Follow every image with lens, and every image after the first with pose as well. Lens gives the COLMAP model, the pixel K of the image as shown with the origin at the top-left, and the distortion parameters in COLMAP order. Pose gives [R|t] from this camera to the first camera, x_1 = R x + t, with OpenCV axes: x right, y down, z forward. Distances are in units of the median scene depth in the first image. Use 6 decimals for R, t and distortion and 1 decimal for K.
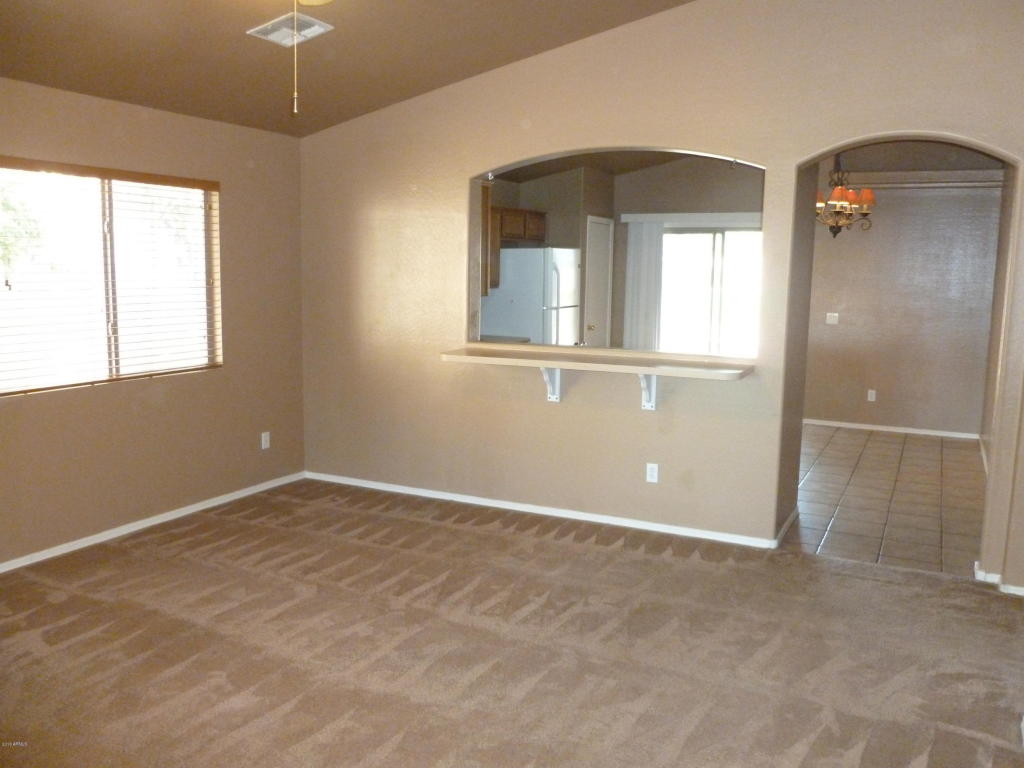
lens RADIAL K [[863.9, 0, 508.9], [0, 863.9, 377.1], [0, 0, 1]] dist [-0.016985, -0.016791]
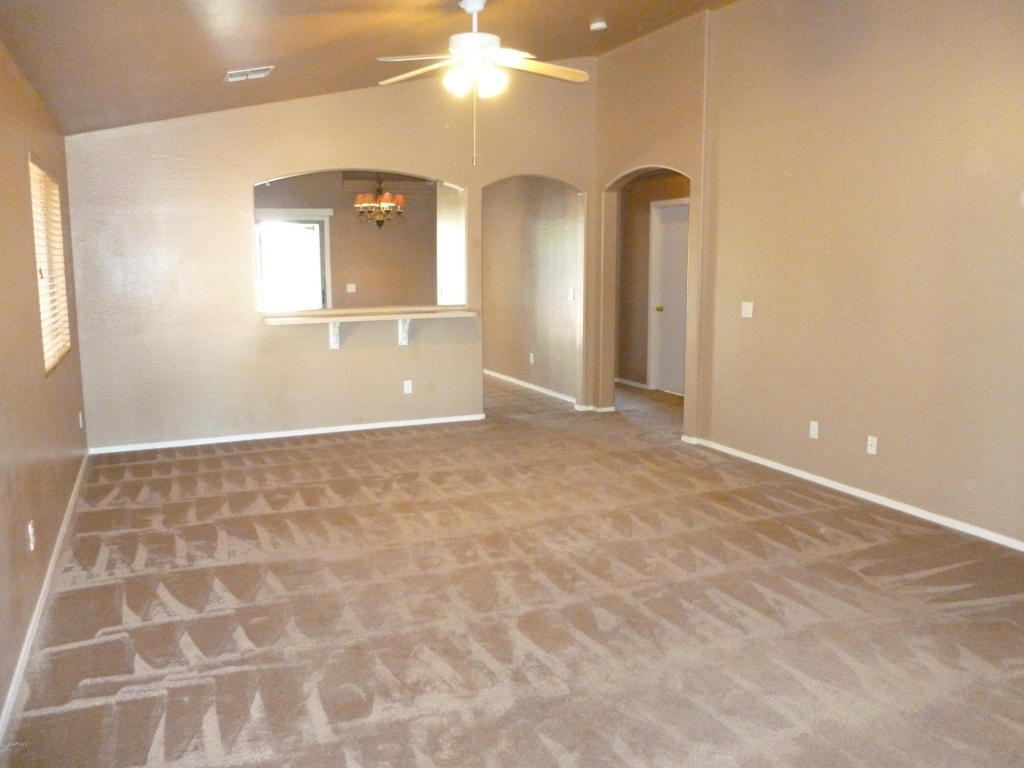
lens RADIAL K [[863.9, 0, 515.0], [0, 863.9, 388.1], [0, 0, 1]] dist [-0.016985, -0.016791]
pose [[0.646463, -0.135467, 0.750823, -1.231222], [0.105694, 0.990523, 0.087712, -0.000977], [-0.755589, 0.022655, 0.654654, -0.201634]]
